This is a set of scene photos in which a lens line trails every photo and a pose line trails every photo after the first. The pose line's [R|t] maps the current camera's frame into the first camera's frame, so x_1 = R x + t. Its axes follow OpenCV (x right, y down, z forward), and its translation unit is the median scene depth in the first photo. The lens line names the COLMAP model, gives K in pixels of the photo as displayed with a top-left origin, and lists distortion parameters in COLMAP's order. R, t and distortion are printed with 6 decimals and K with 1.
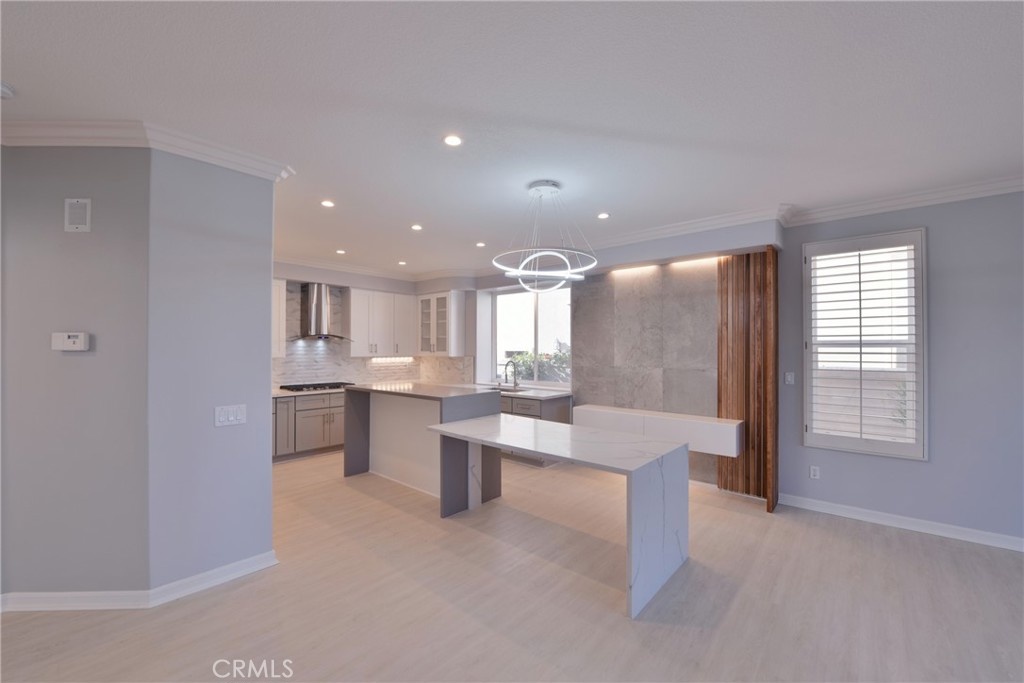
lens RADIAL K [[414.4, 0, 518.5], [0, 414.4, 345.6], [0, 0, 1]] dist [-0.018214, -0.000376]
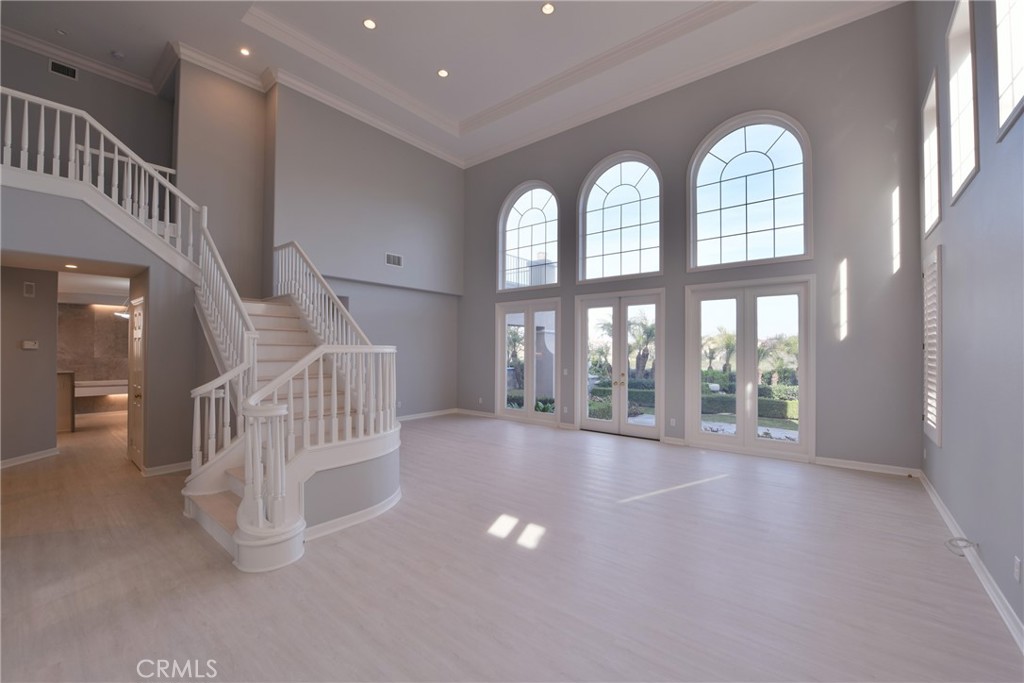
lens RADIAL K [[414.4, 0, 518.5], [0, 414.4, 345.6], [0, 0, 1]] dist [-0.018214, -0.000376]
pose [[-0.031392, 0.006620, 0.999485, -1.578184], [-0.008894, 0.999937, -0.006902, -0.007219], [-0.999468, -0.009106, -0.031331, -0.774134]]
